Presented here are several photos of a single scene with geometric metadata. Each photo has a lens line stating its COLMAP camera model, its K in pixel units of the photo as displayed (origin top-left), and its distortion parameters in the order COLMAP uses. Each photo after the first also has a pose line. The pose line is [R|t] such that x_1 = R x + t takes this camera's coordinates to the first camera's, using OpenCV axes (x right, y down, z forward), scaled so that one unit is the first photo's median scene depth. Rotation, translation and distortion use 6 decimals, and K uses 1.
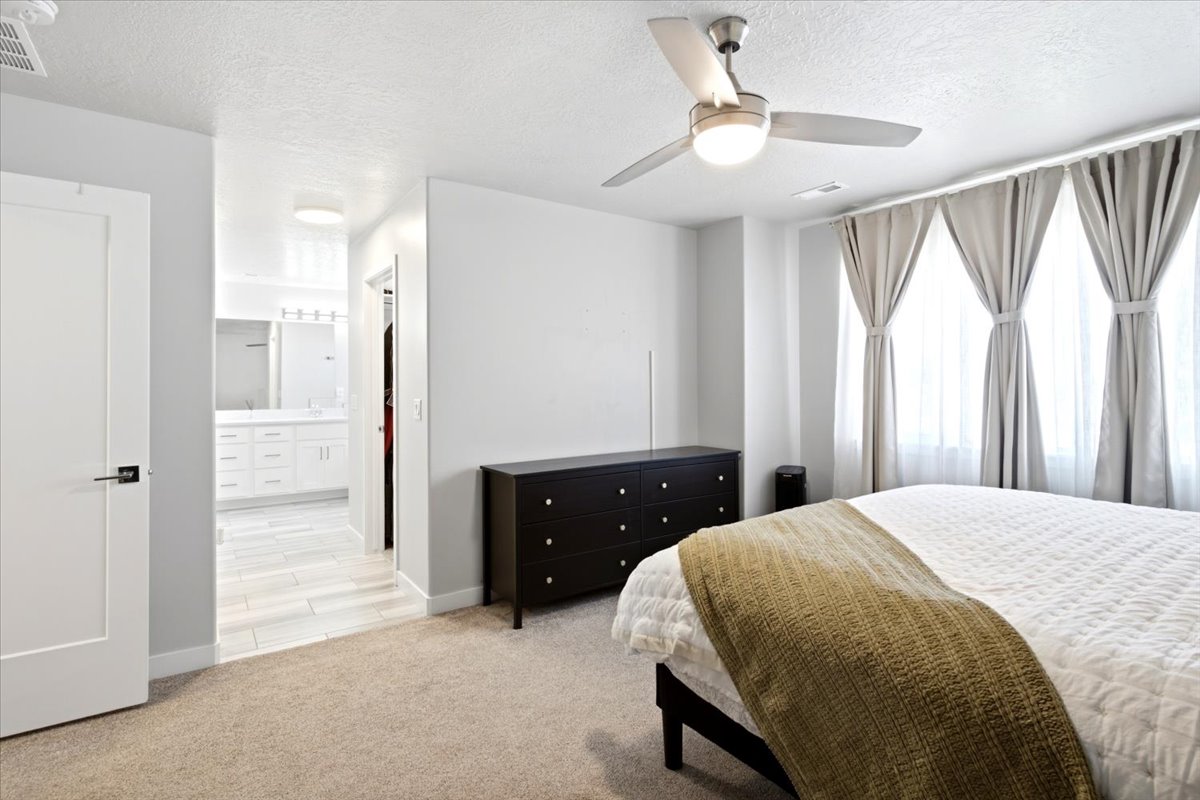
lens RADIAL K [[582.4, 0, 596.4], [0, 582.4, 381.0], [0, 0, 1]] dist [0.021004, -0.000582]
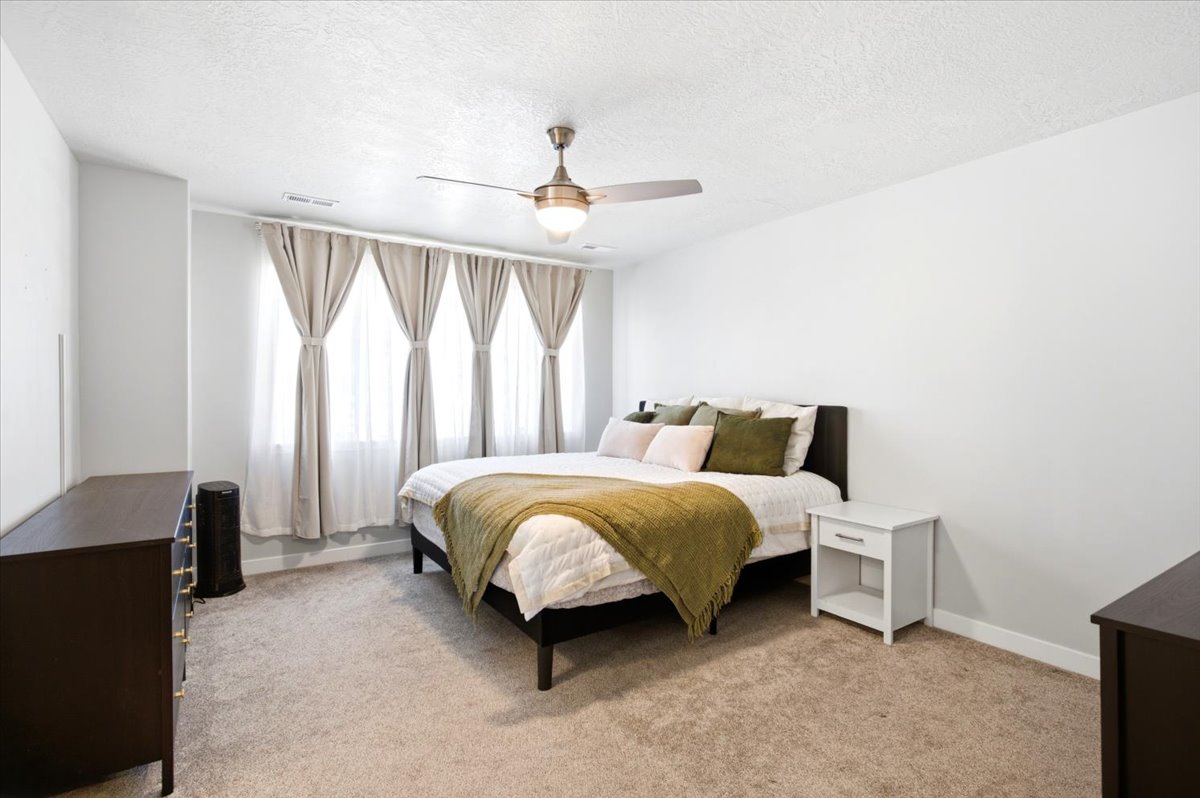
lens RADIAL K [[582.4, 0, 600.2], [0, 582.4, 400.4], [0, 0, 1]] dist [0.021004, -0.000582]
pose [[0.021256, -0.008625, 0.999737, -0.741987], [-0.007130, 0.999936, 0.008778, 0.012899], [-0.999749, -0.007315, 0.021194, 0.564431]]
